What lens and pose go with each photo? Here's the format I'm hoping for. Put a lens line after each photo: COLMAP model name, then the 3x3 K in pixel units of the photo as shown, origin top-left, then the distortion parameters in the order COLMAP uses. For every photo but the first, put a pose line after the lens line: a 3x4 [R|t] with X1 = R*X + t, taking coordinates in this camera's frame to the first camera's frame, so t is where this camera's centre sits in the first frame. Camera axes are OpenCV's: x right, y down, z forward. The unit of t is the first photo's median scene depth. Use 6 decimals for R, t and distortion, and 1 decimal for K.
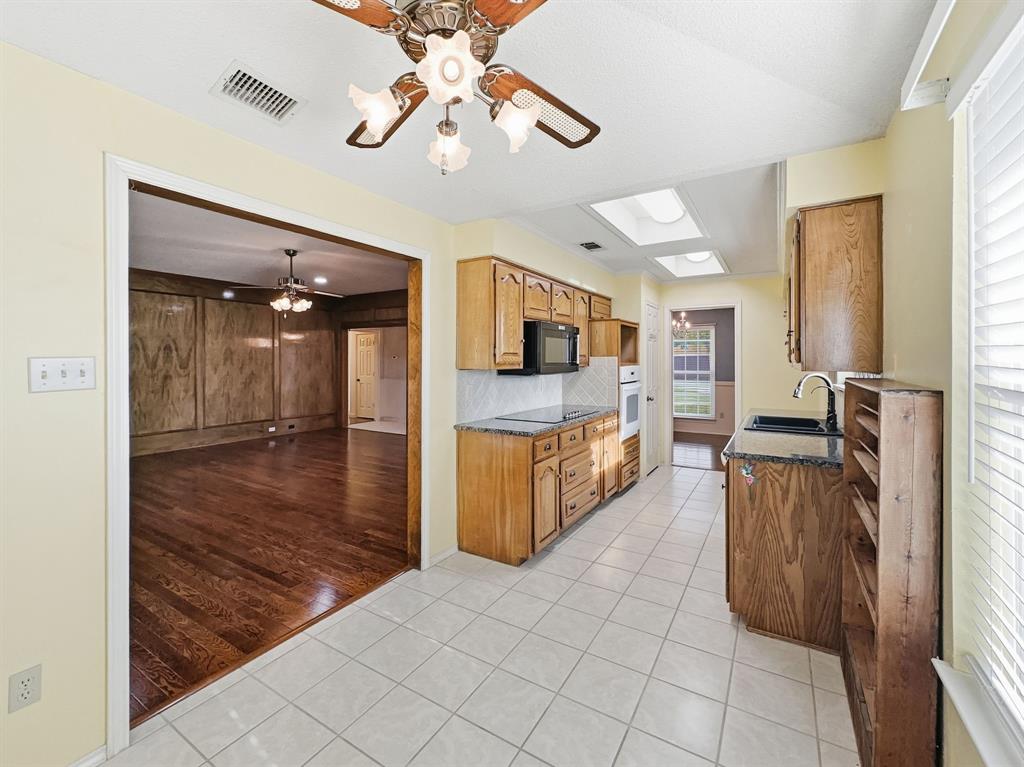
lens RADIAL K [[438.0, 0, 511.9], [0, 438.0, 356.4], [0, 0, 1]] dist [-0.001490, -0.000415]
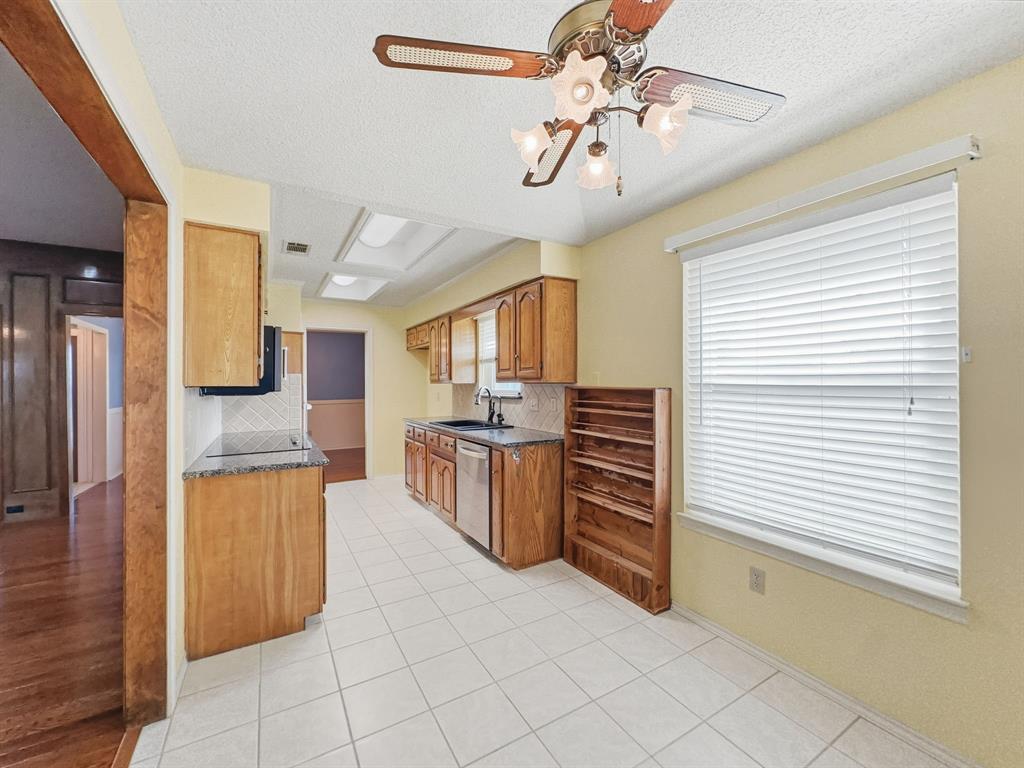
lens RADIAL K [[419.3, 0, 514.2], [0, 419.3, 379.0], [0, 0, 1]] dist [-0.000691, -0.000008]
pose [[0.465571, 0.005109, 0.884996, -0.218474], [-0.002802, 0.999987, -0.004299, 0.009118], [-0.885006, -0.000478, 0.465579, 0.132662]]
